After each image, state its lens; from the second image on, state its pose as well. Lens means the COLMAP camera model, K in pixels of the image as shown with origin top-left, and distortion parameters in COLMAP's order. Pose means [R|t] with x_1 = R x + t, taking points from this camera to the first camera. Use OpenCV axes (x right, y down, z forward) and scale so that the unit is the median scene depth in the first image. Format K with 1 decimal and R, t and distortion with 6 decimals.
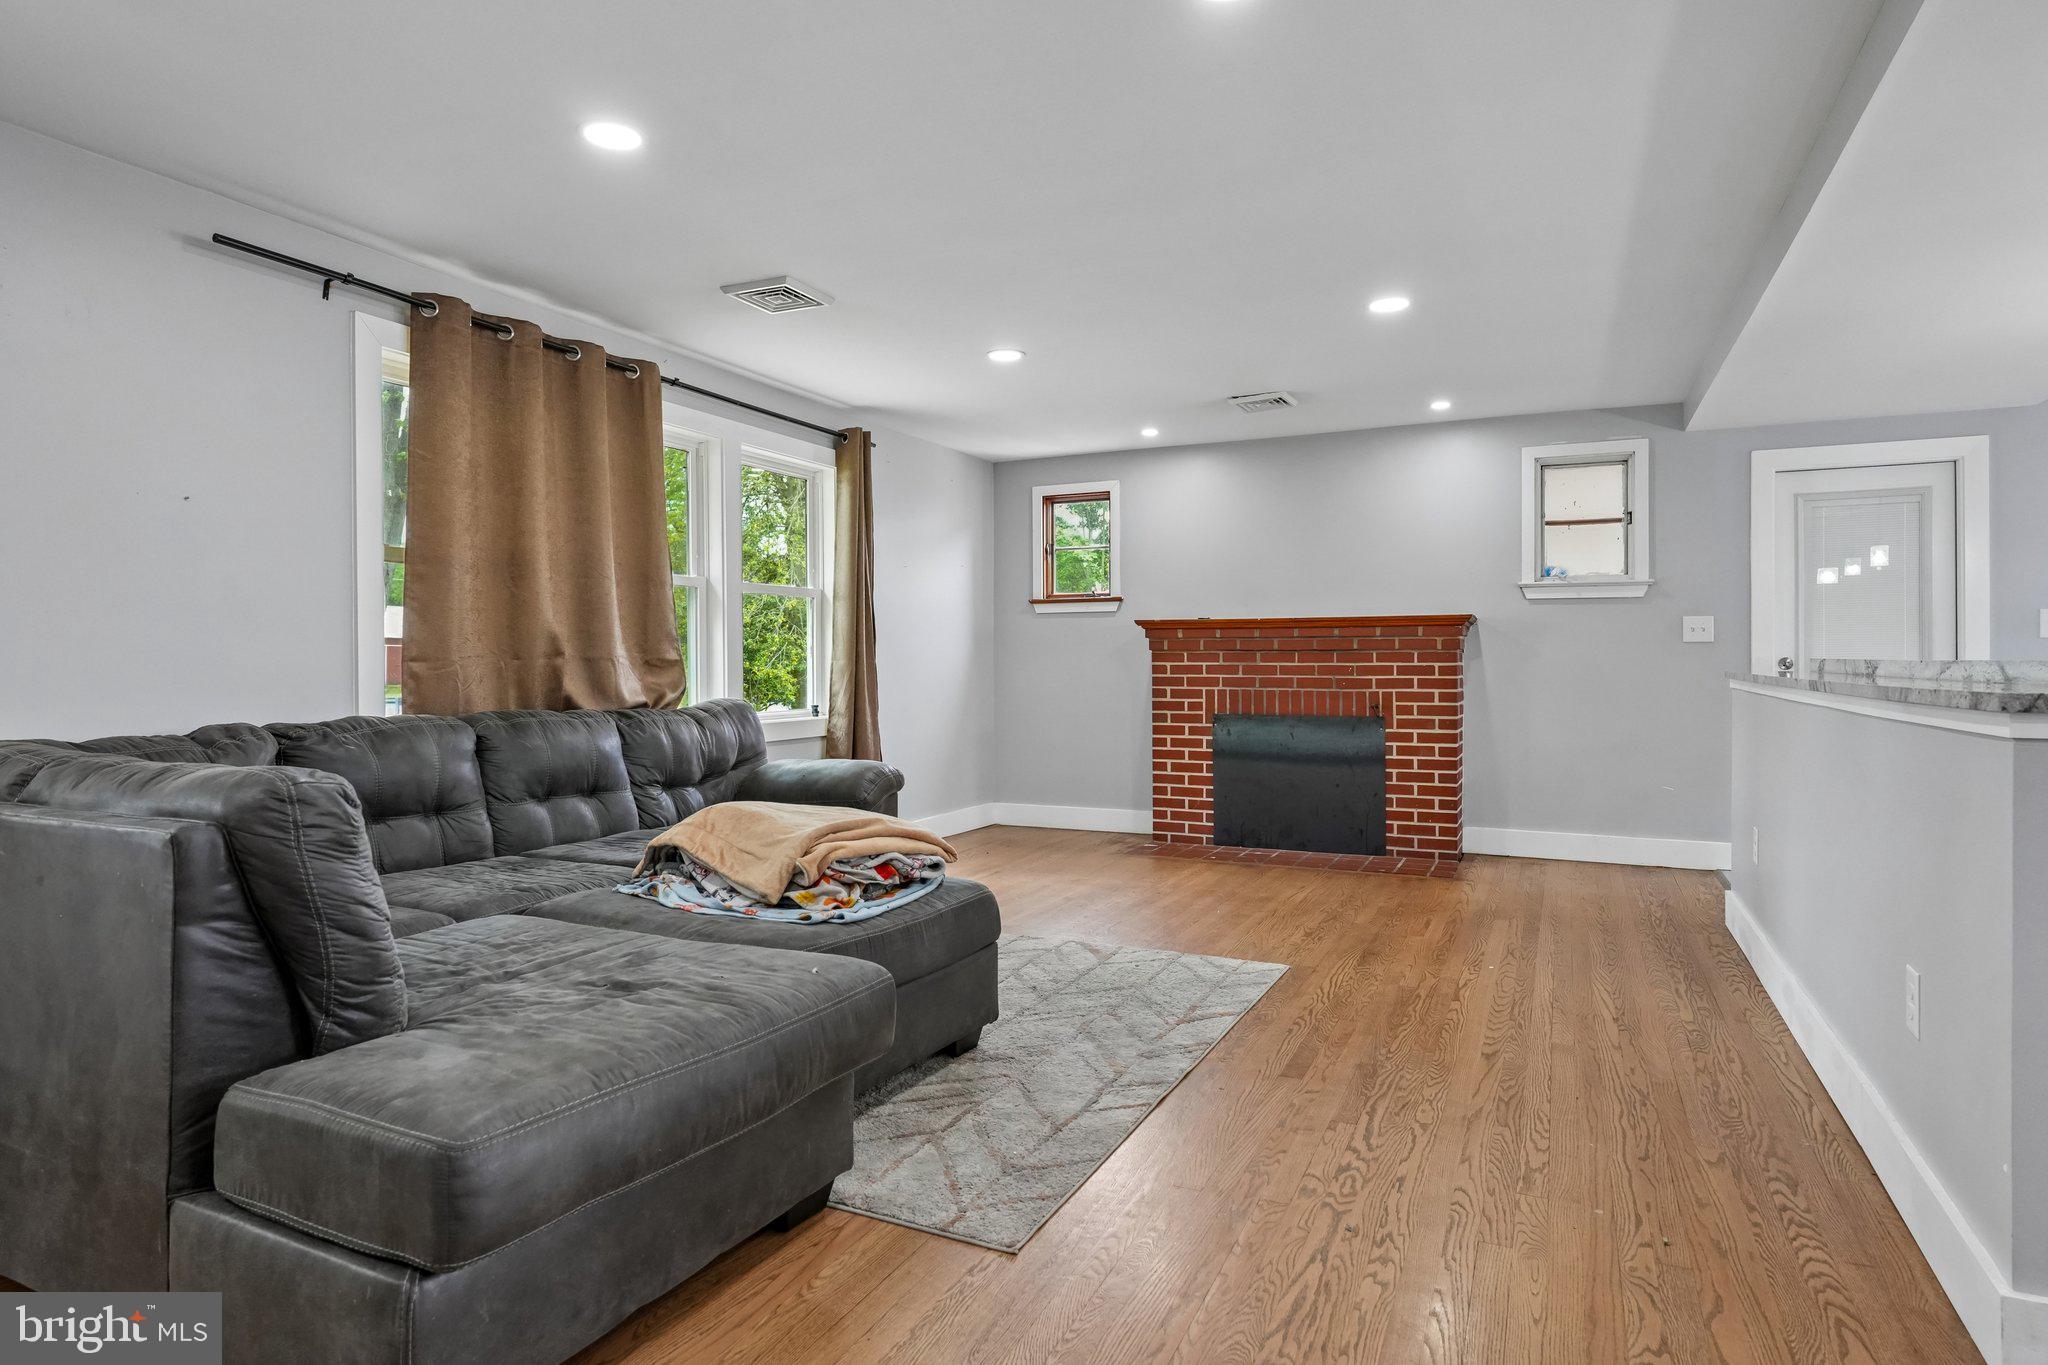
lens RADIAL K [[1134.9, 0, 1024.0], [0, 1134.9, 682.5], [0, 0, 1]] dist [-0.002838, -0.000163]
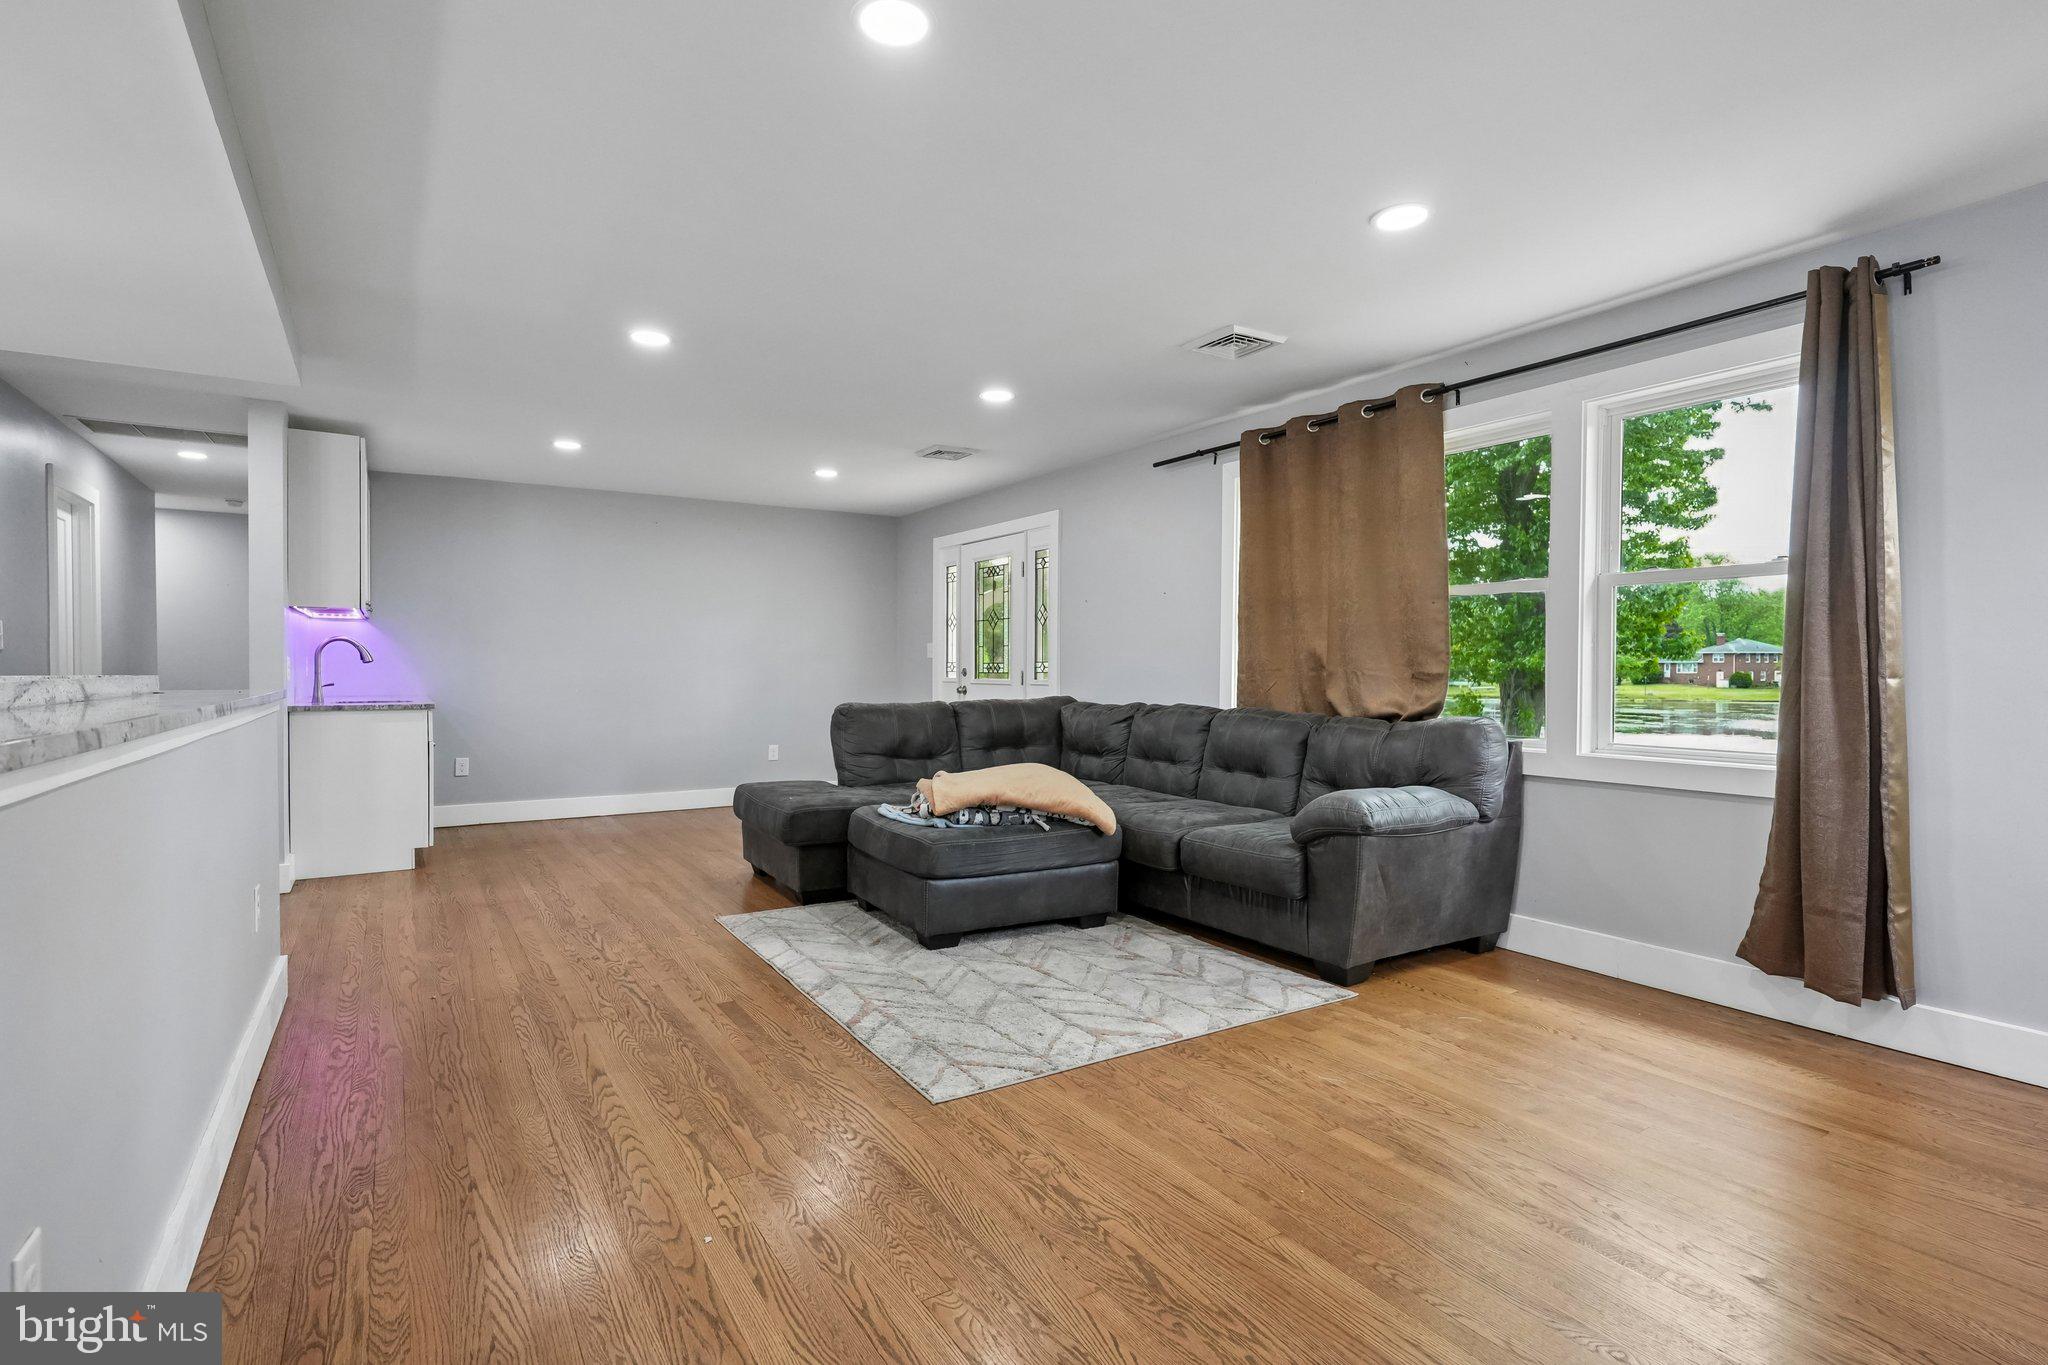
lens RADIAL K [[999.0, 0, 1024.0], [0, 999.0, 682.5], [0, 0, 1]] dist [0.001100, -0.000283]
pose [[-0.535892, 0.012823, -0.844189, 0.905157], [-0.014119, 0.999609, 0.024147, -0.038701], [0.844168, 0.024859, -0.535502, 1.701540]]
